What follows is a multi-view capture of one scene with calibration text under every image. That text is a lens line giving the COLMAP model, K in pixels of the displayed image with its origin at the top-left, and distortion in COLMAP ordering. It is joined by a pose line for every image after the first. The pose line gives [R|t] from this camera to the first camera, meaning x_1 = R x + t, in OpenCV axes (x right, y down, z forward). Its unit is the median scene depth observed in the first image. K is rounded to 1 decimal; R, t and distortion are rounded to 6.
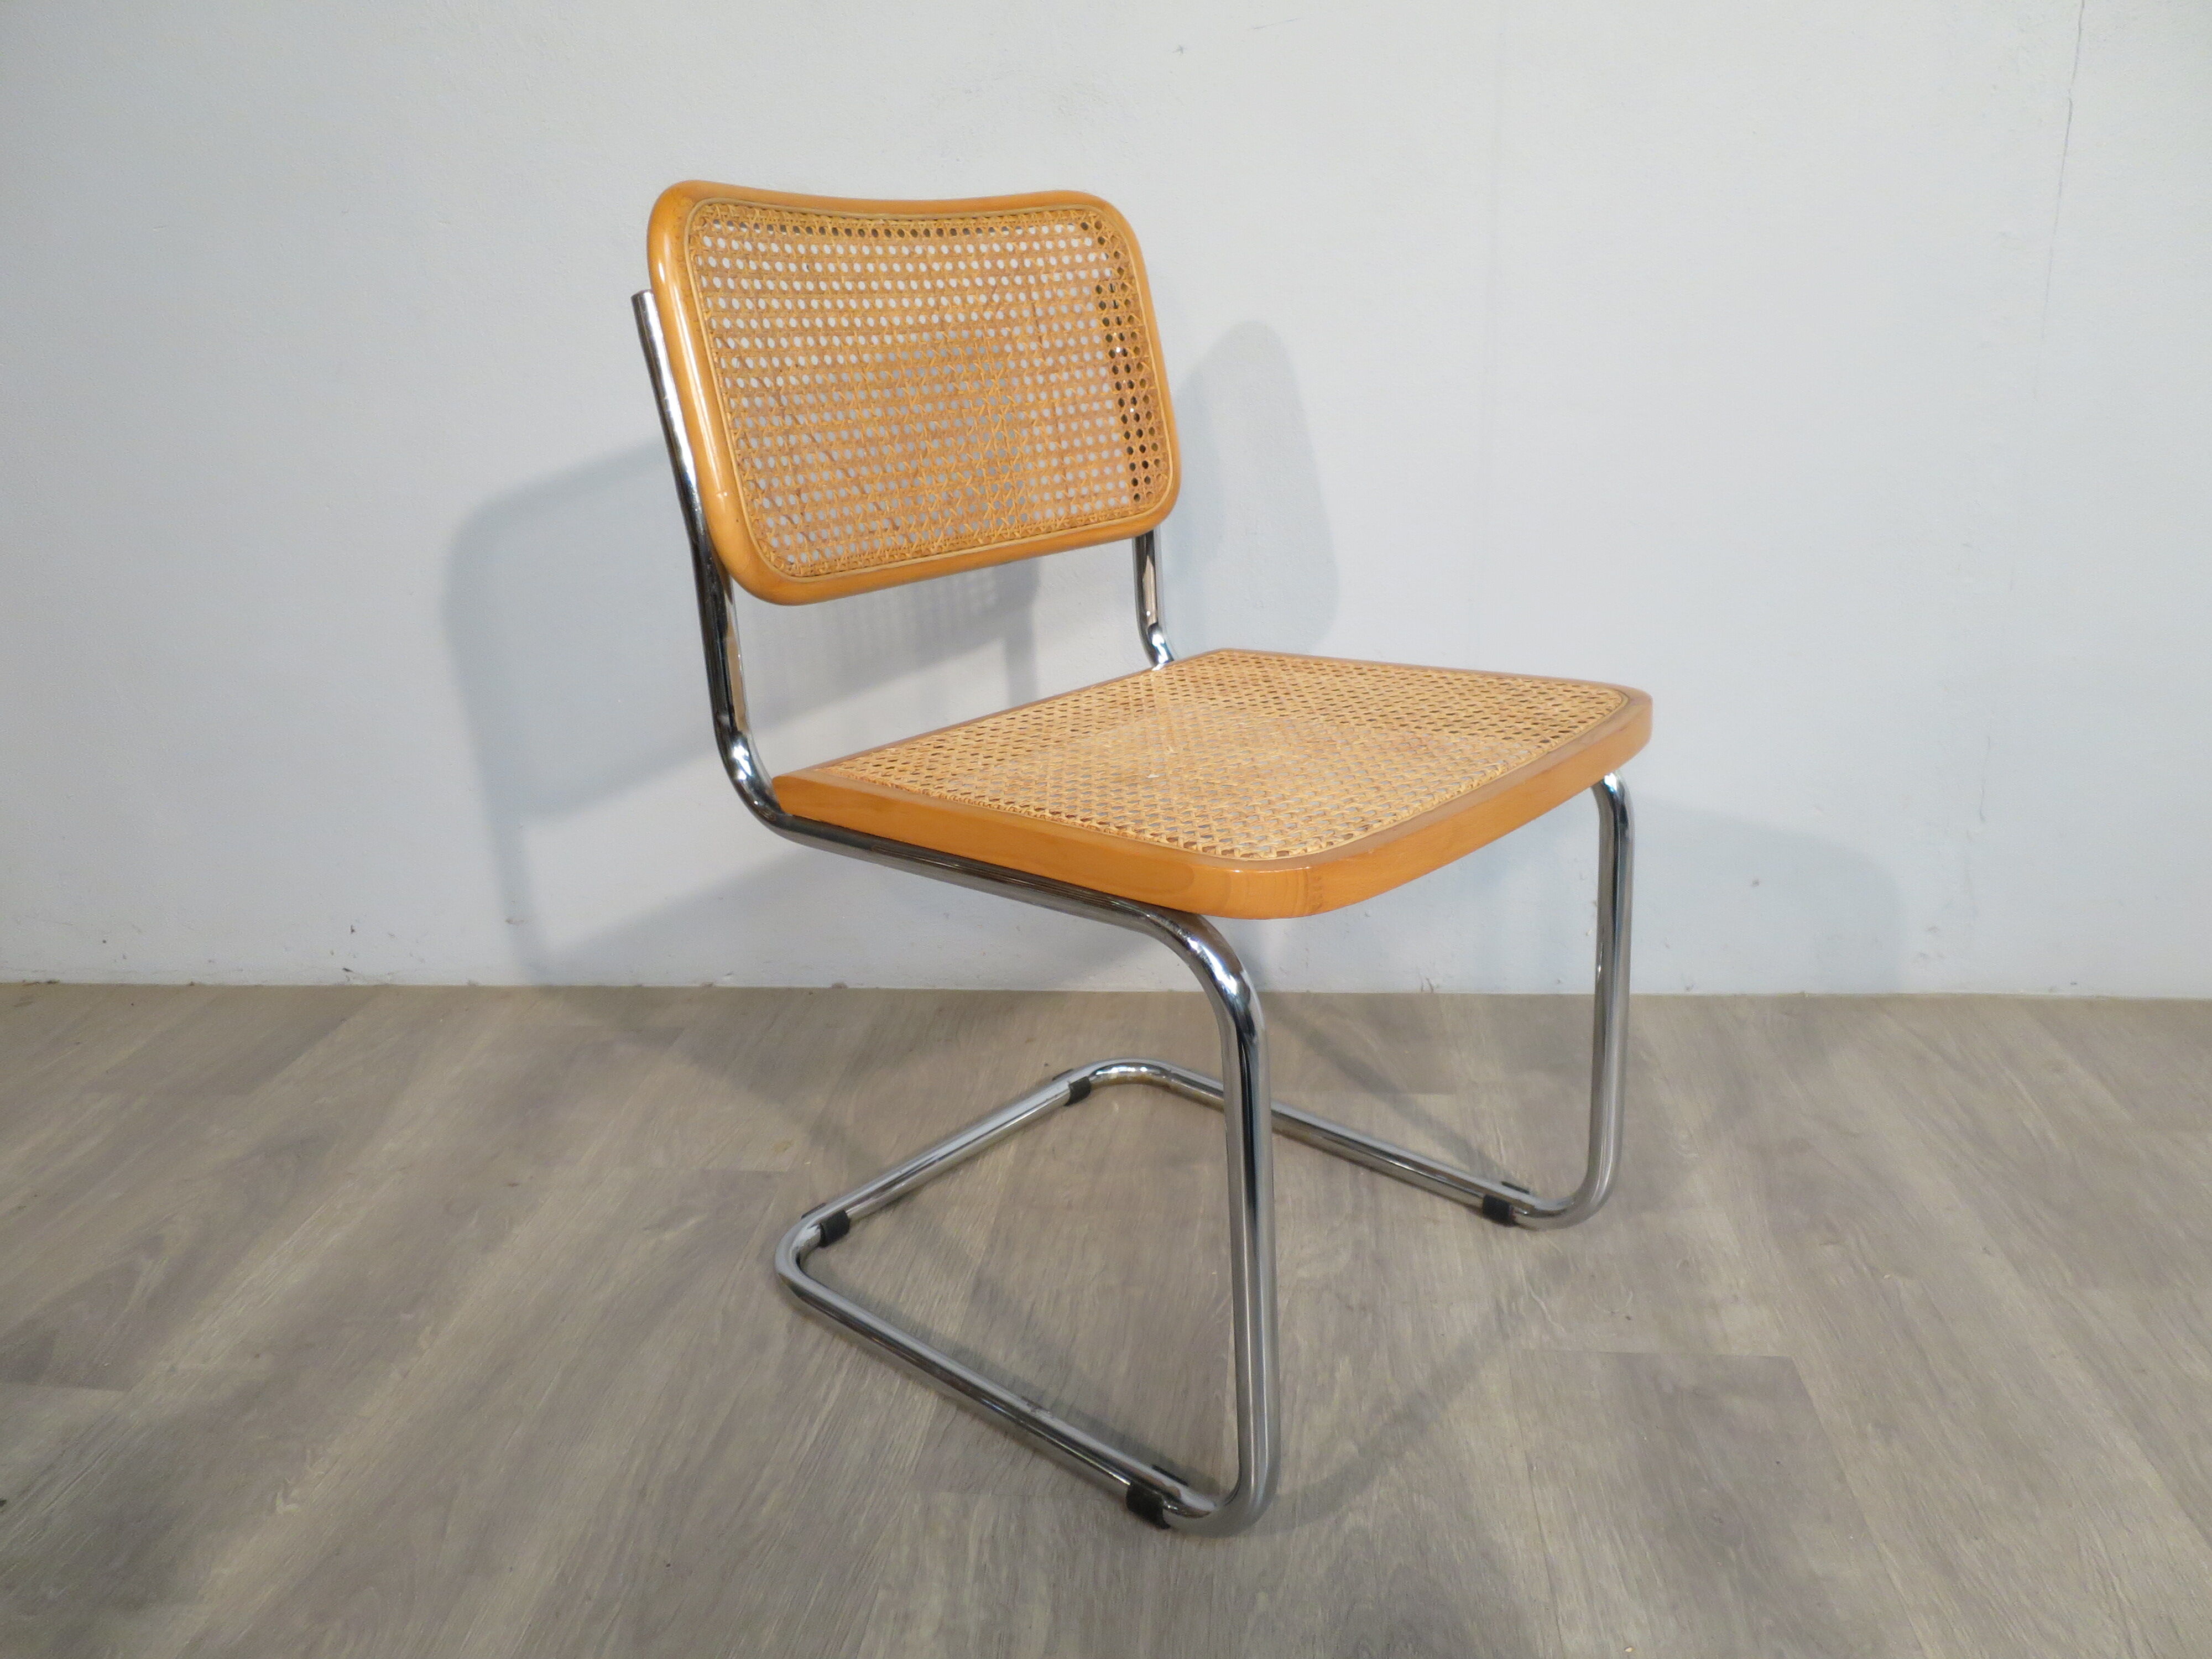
lens RADIAL K [[1603.7, 0, 1106.0], [0, 1603.7, 829.5], [0, 0, 1]] dist [-0.045575, 0.012662]
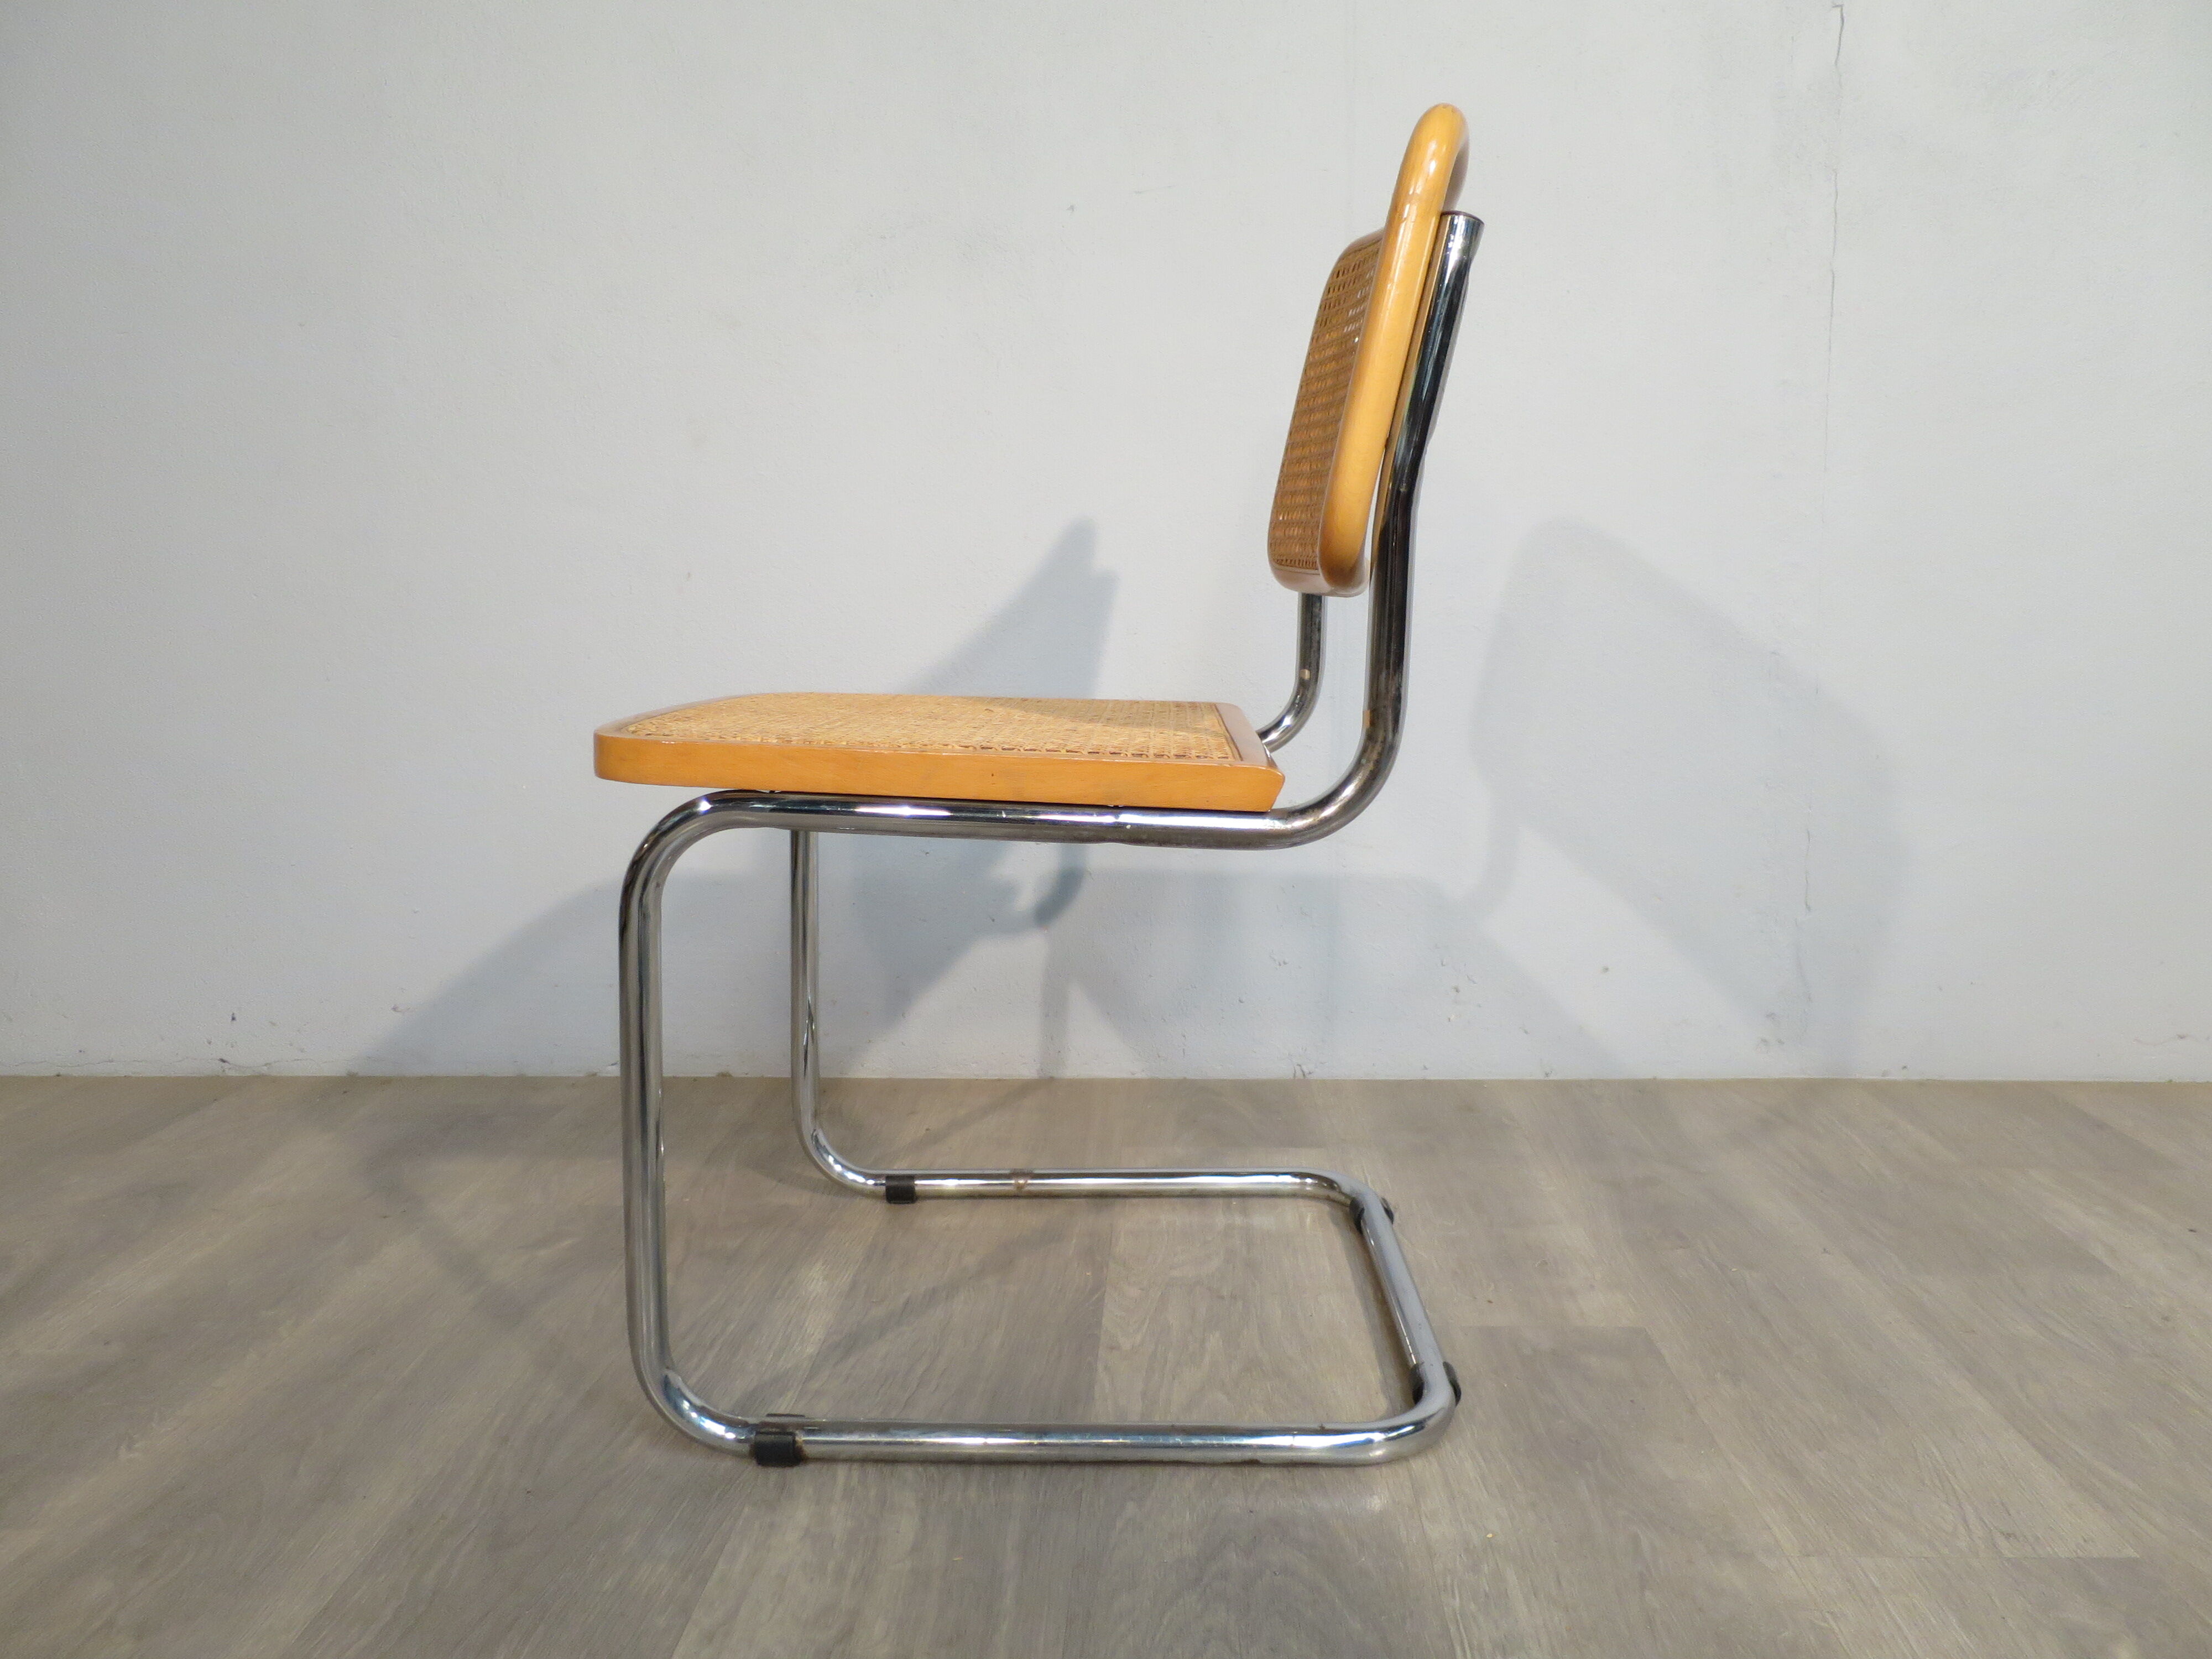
lens RADIAL K [[1603.7, 0, 1106.0], [0, 1603.7, 829.5], [0, 0, 1]] dist [-0.045575, 0.012662]
pose [[0.997605, 0.019636, 0.066329, 0.006382], [-0.007061, 0.982763, -0.184736, 0.208716], [-0.068813, 0.183825, 0.980547, -0.053980]]
